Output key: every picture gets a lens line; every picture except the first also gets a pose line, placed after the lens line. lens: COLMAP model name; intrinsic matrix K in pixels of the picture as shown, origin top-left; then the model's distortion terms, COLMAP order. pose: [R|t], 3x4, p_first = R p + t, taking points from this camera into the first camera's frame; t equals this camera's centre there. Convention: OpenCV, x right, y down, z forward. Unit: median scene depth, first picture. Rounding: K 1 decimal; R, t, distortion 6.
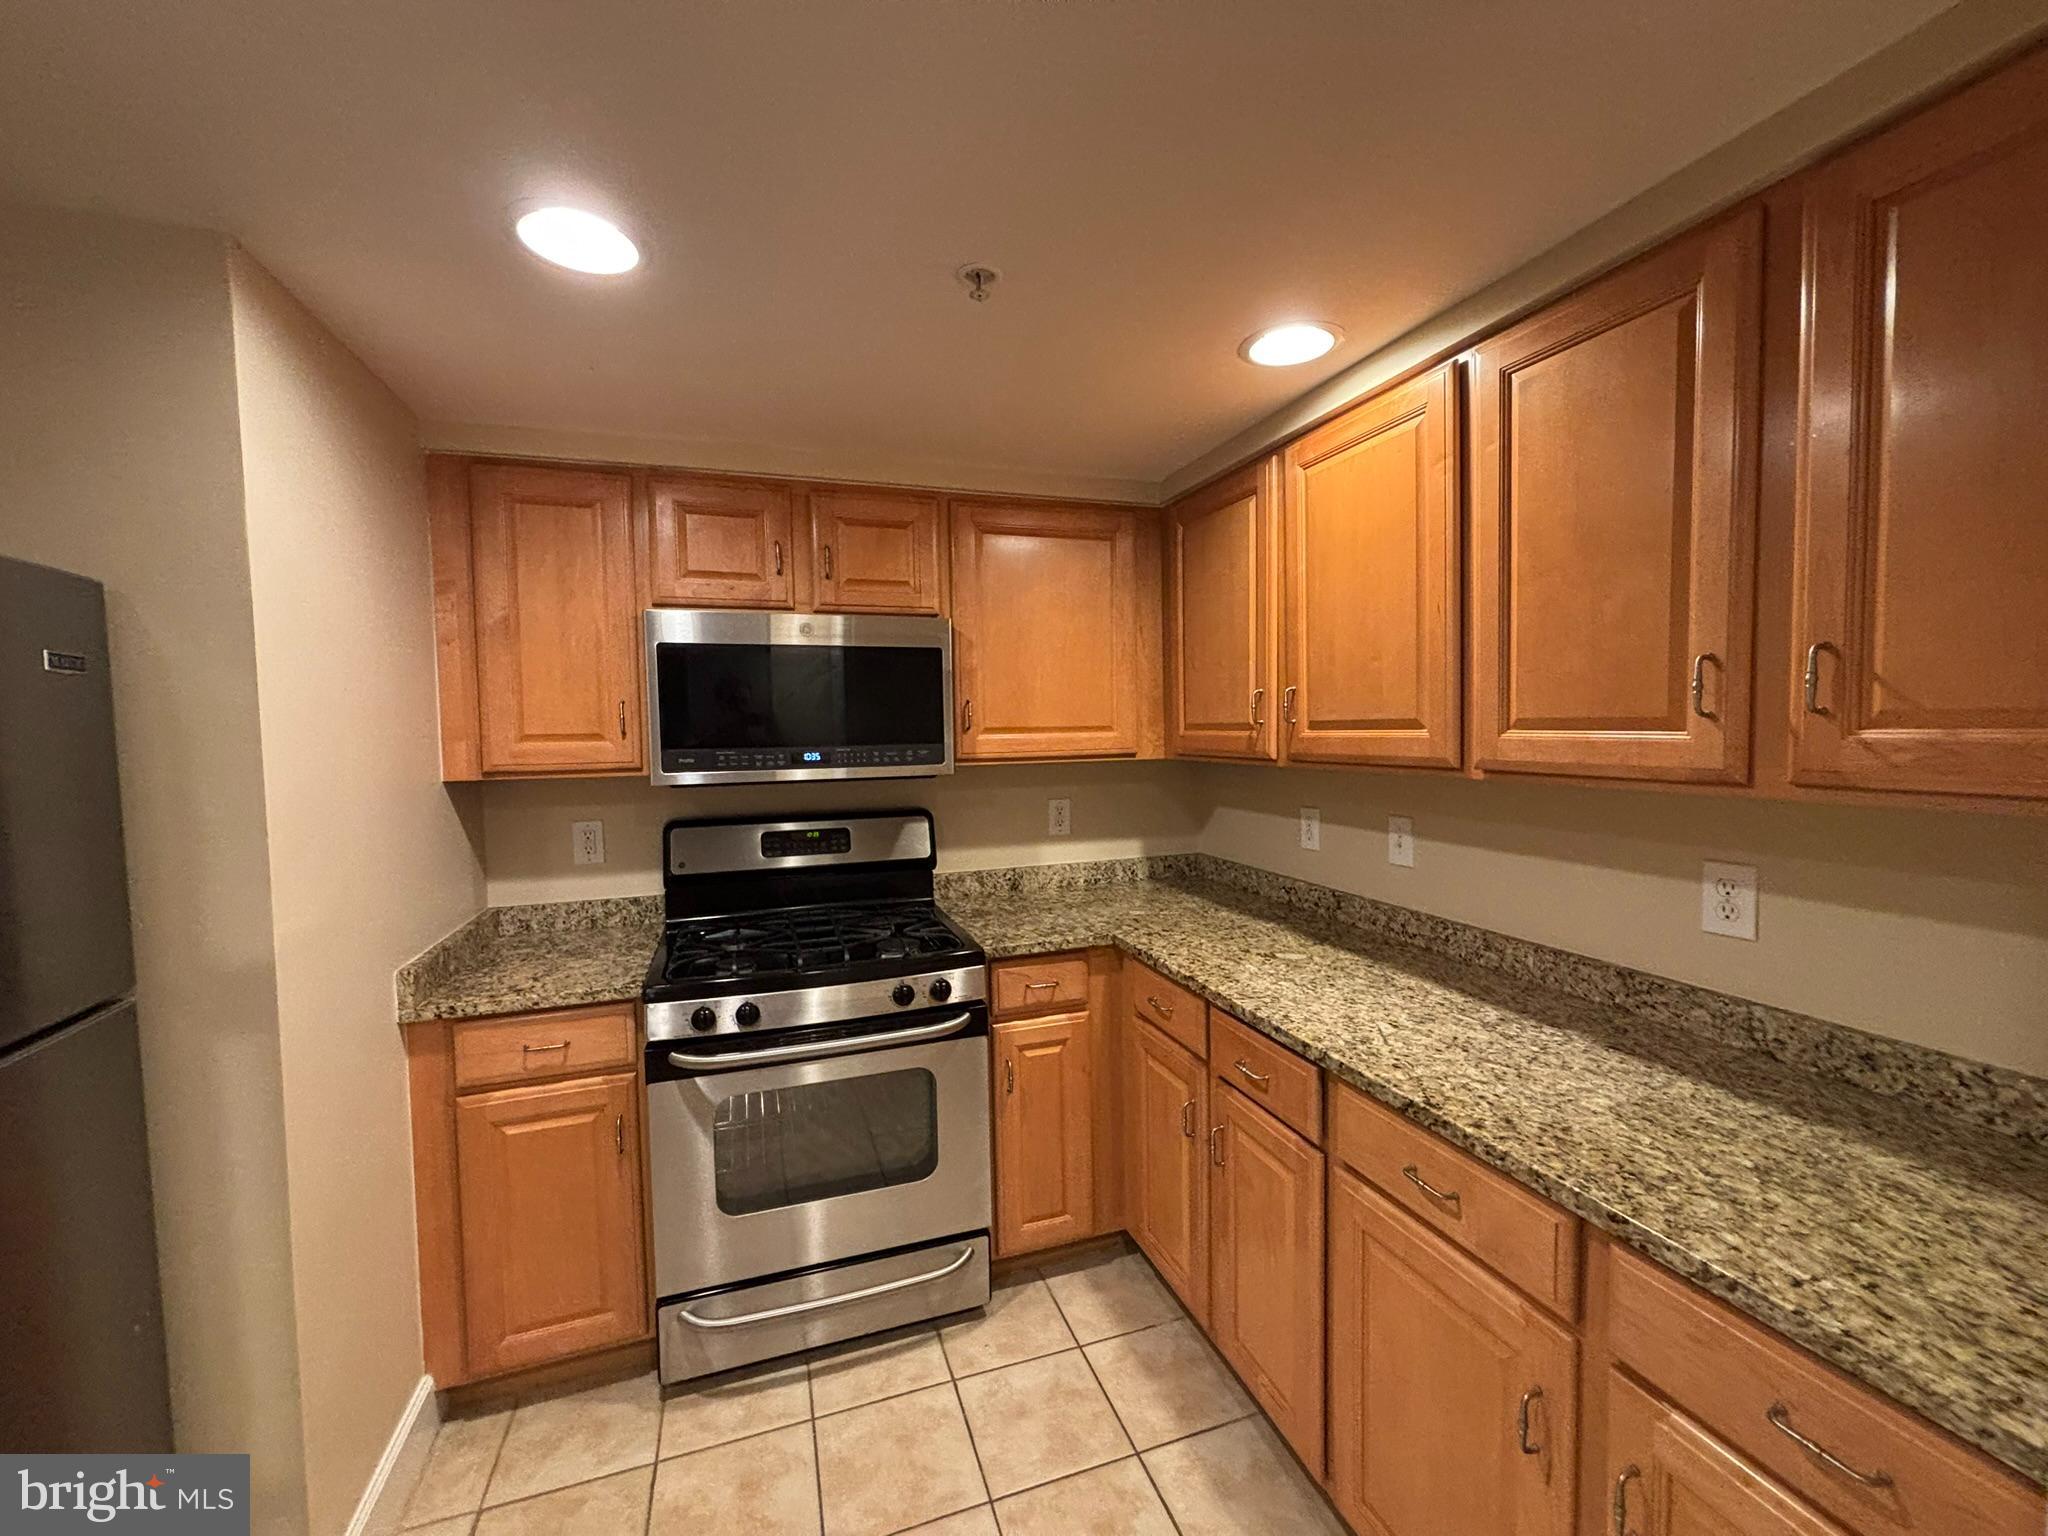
lens RADIAL K [[823.9, 0, 1024.0], [0, 823.9, 768.0], [0, 0, 1]] dist [-0.001526, -0.000577]
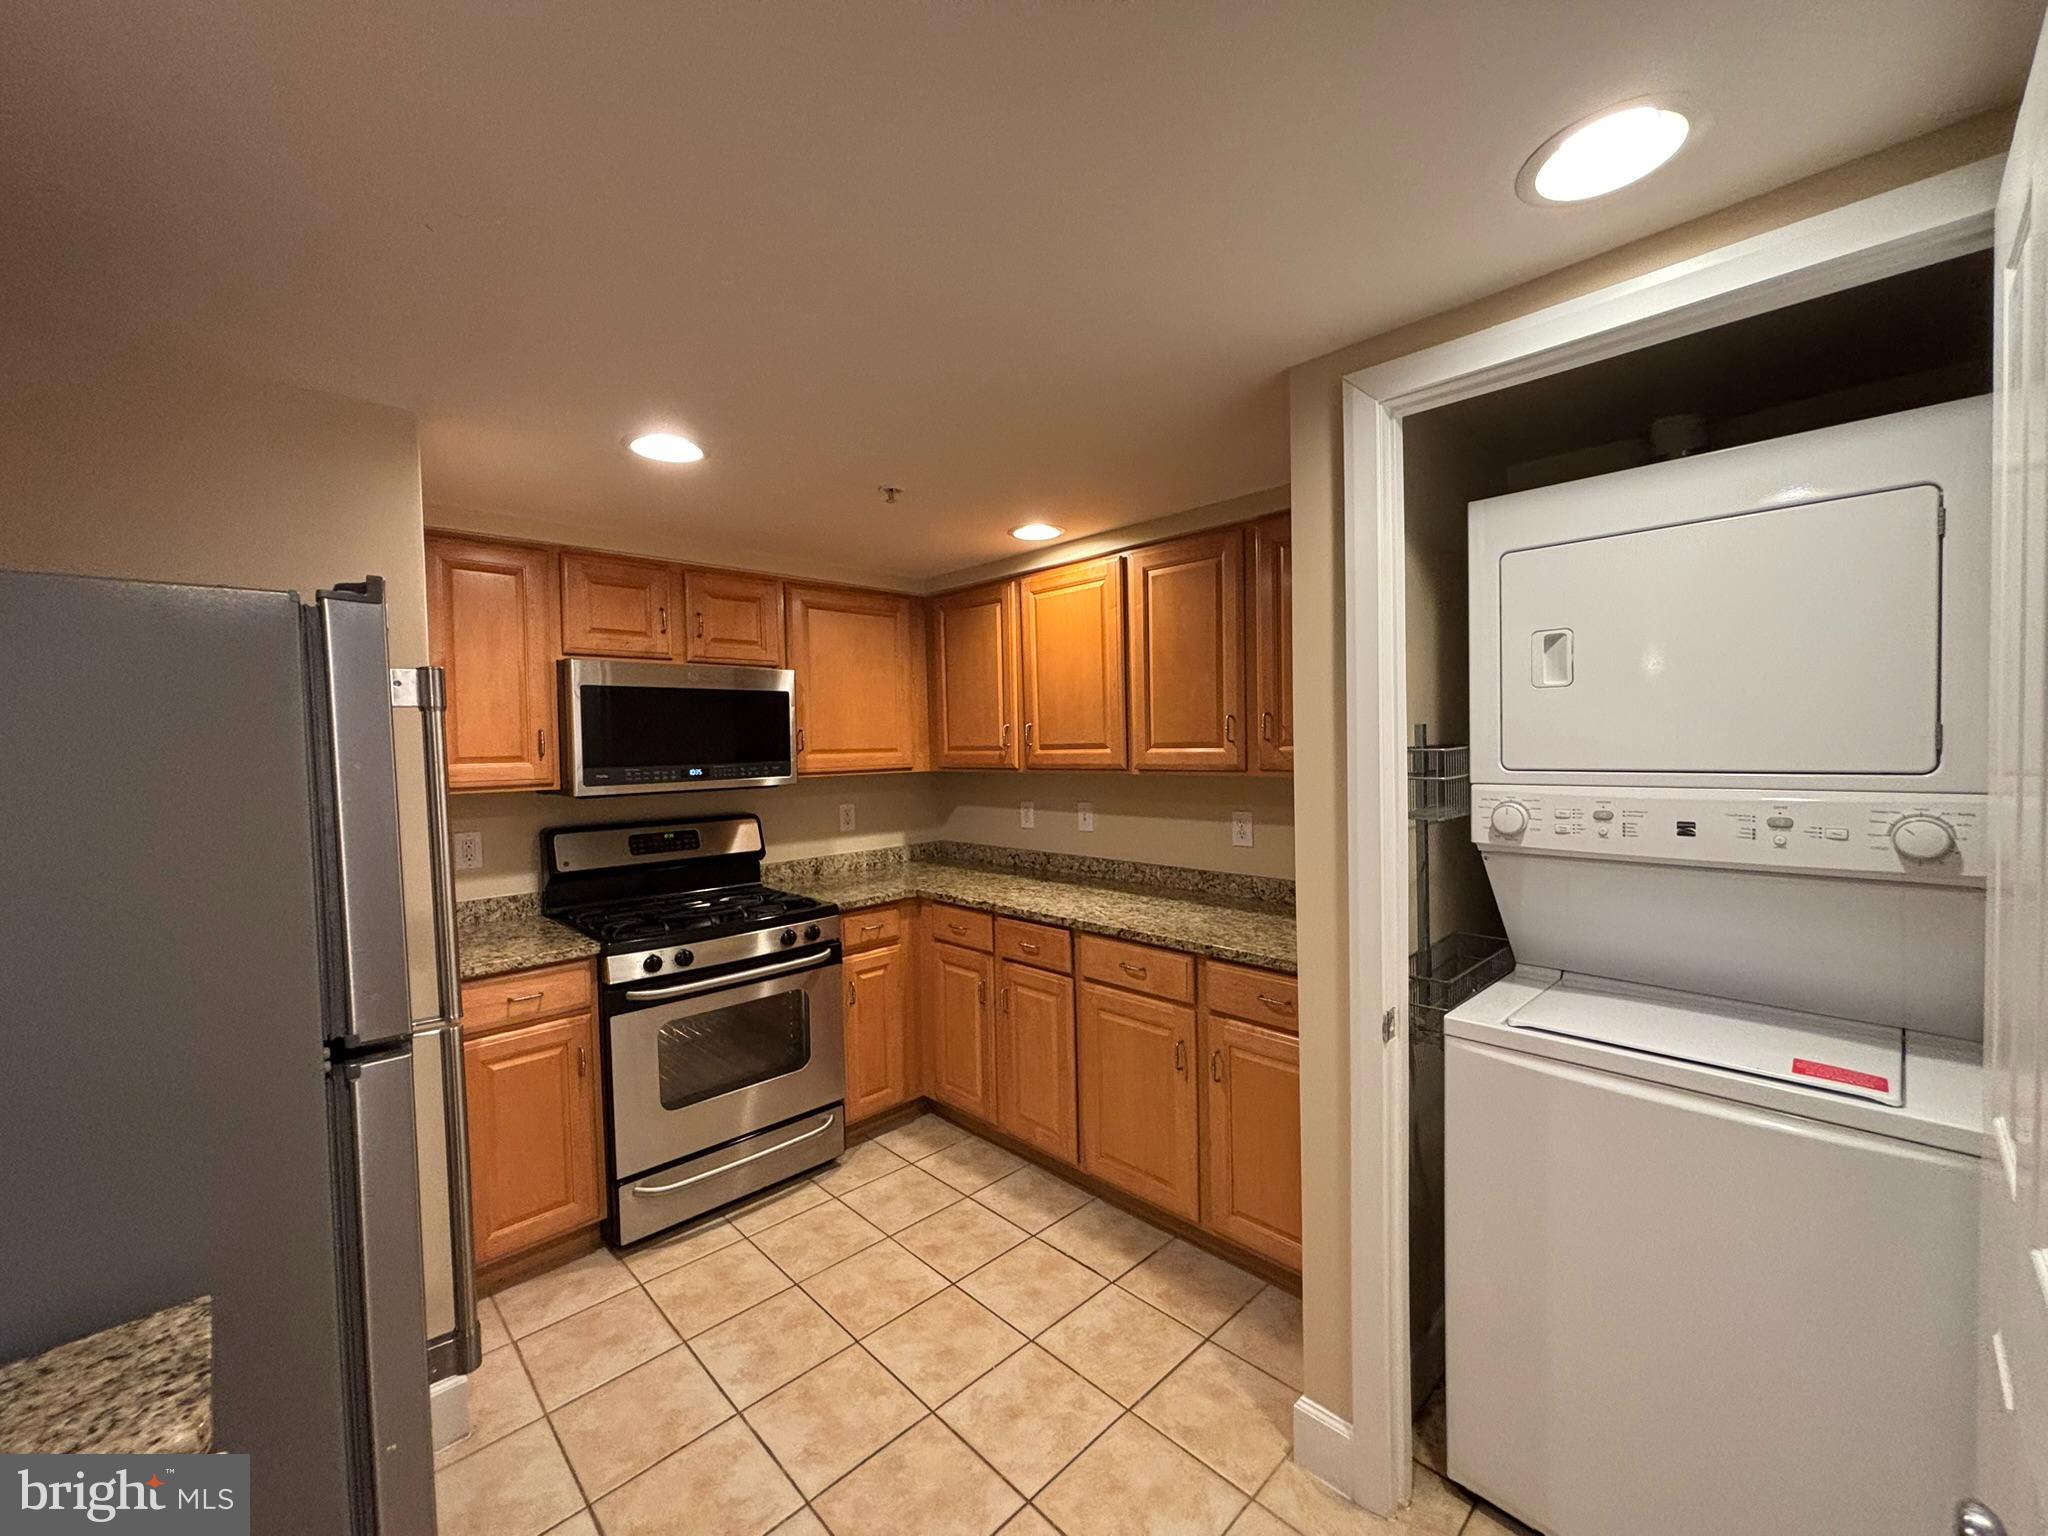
lens RADIAL K [[823.9, 0, 1024.0], [0, 823.9, 768.0], [0, 0, 1]] dist [-0.001526, -0.000577]
pose [[0.902467, -0.014883, 0.430502, -0.395511], [0.028068, 0.999311, -0.024293, 0.029440], [-0.429843, 0.034007, 0.902263, -0.477919]]
